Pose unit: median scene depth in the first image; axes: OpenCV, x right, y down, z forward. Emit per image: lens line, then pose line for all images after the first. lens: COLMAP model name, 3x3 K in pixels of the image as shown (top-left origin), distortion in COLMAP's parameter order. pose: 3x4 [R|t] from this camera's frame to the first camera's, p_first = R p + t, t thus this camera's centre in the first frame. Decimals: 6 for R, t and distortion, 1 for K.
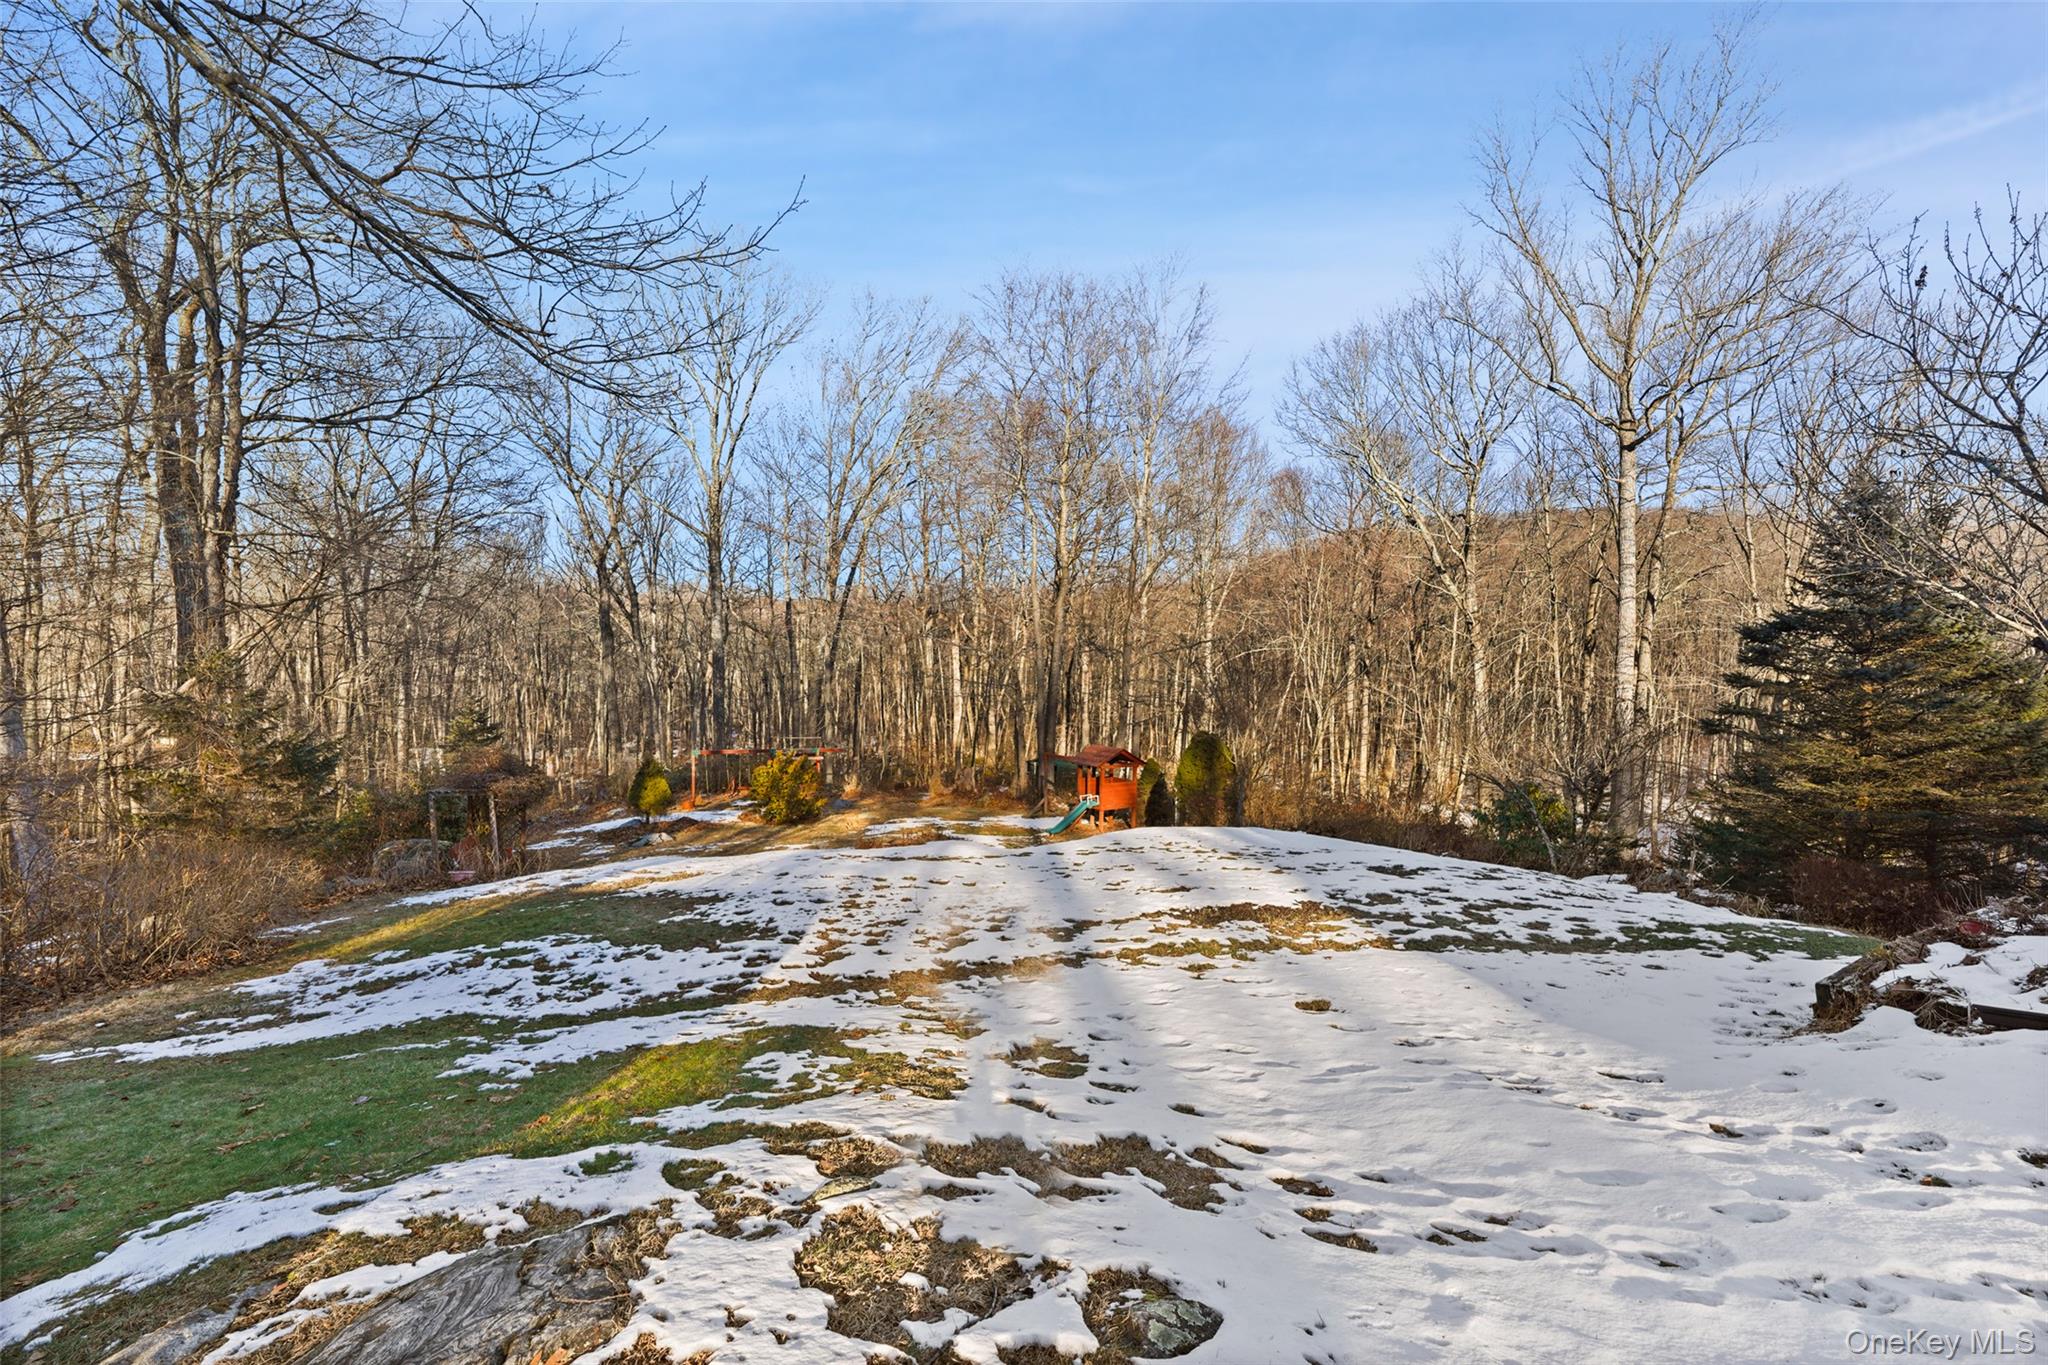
lens RADIAL K [[957.1, 0, 1036.0], [0, 957.1, 676.5], [0, 0, 1]] dist [-0.002887, -0.000053]
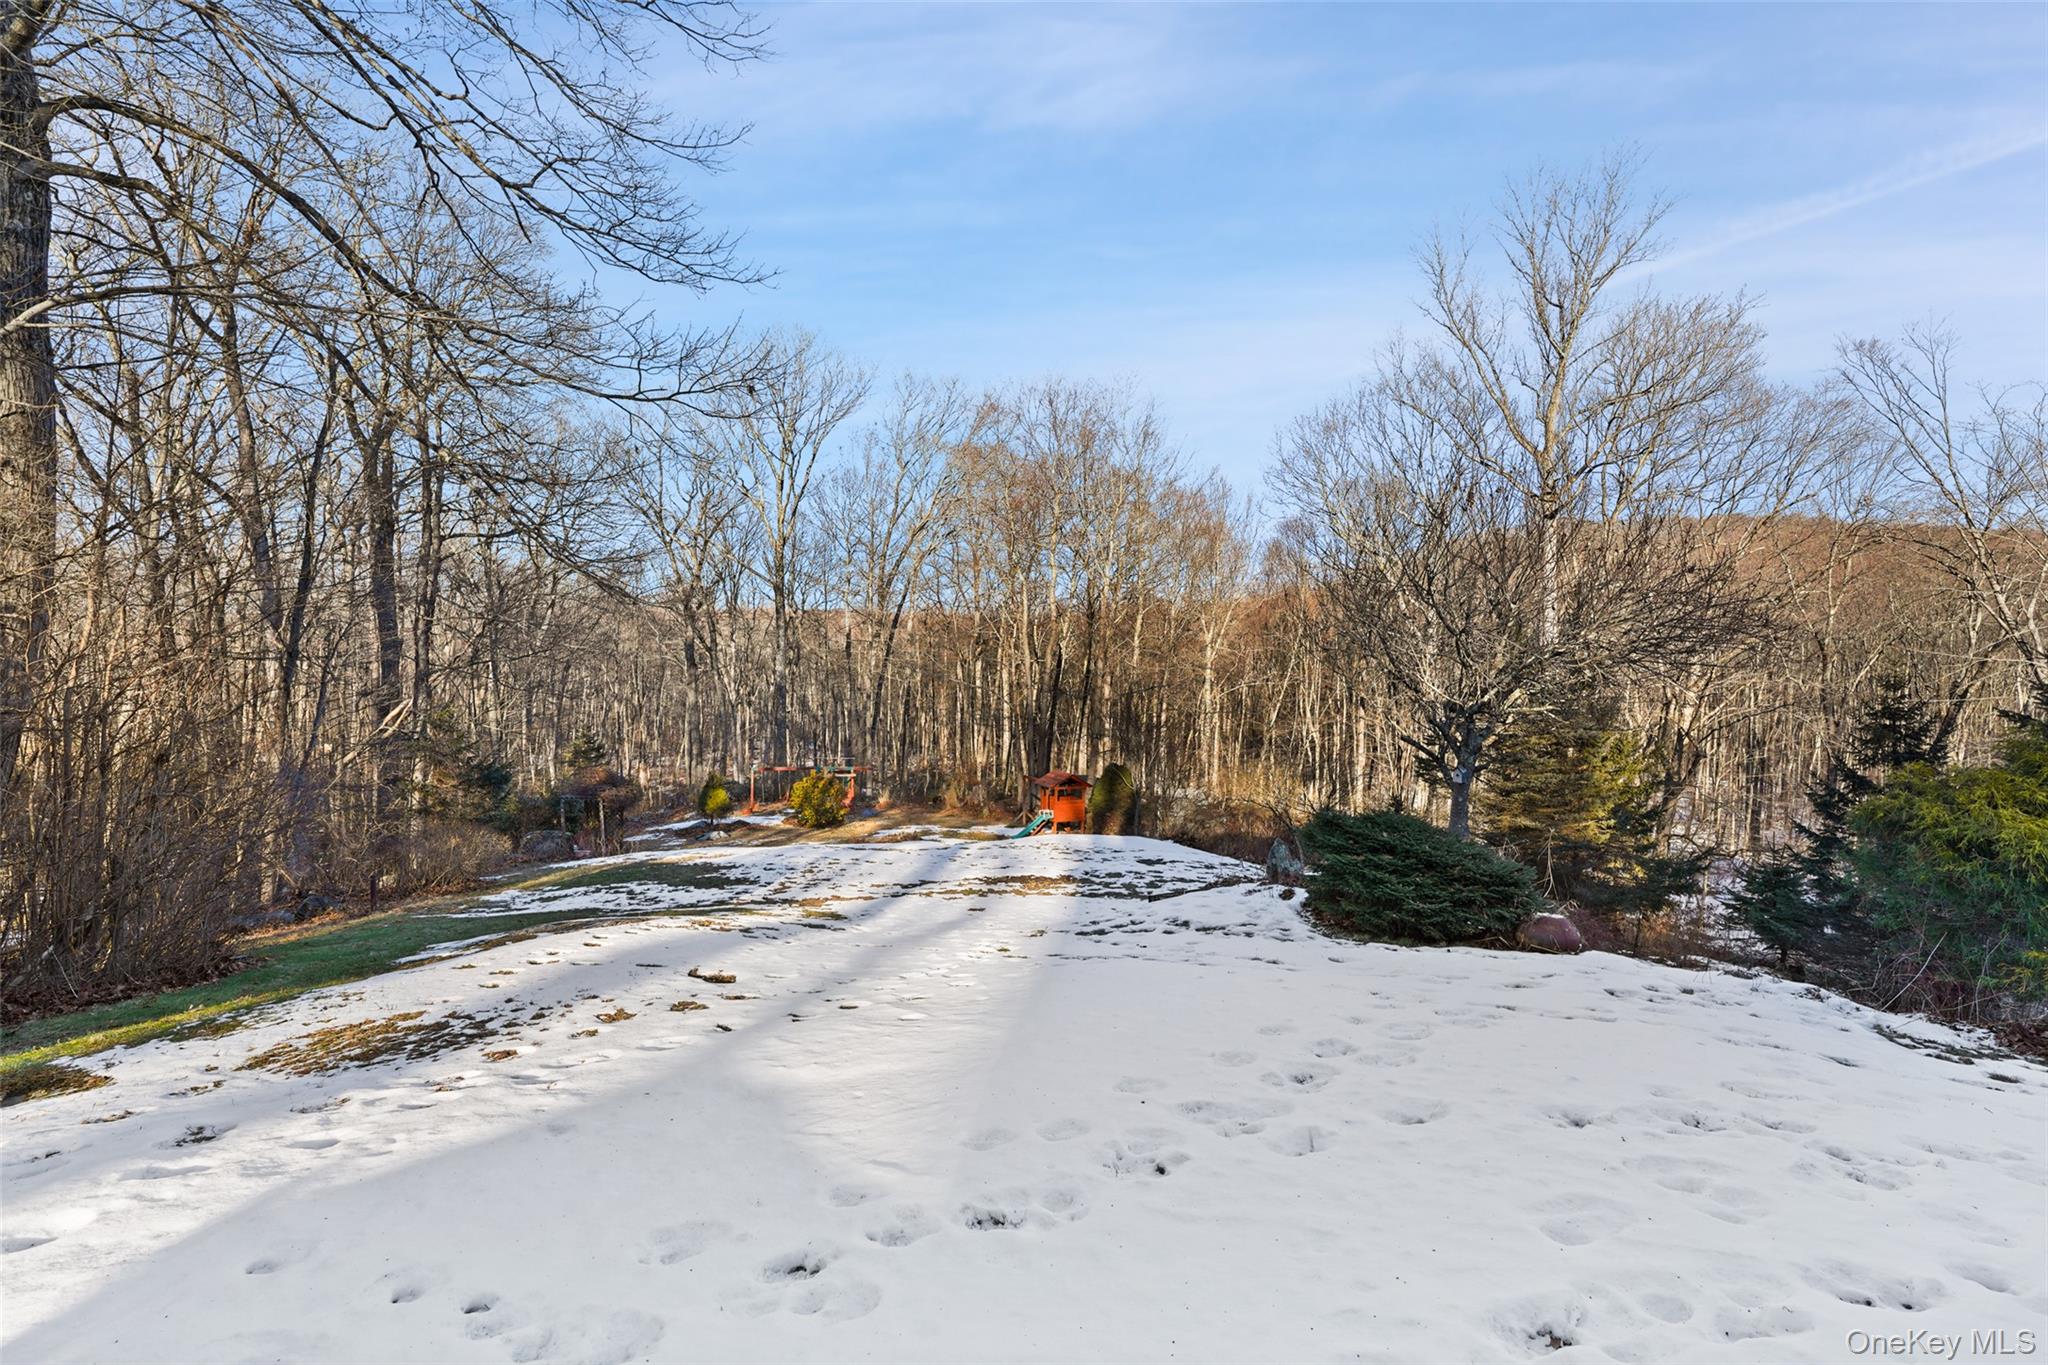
lens RADIAL K [[957.1, 0, 1013.1], [0, 957.1, 686.7], [0, 0, 1]] dist [-0.002887, -0.000053]
pose [[0.994516, 0.009444, -0.104161, 0.135424], [-0.009908, 0.999943, -0.003938, -0.032712], [0.104118, 0.004948, 0.994553, -0.254202]]
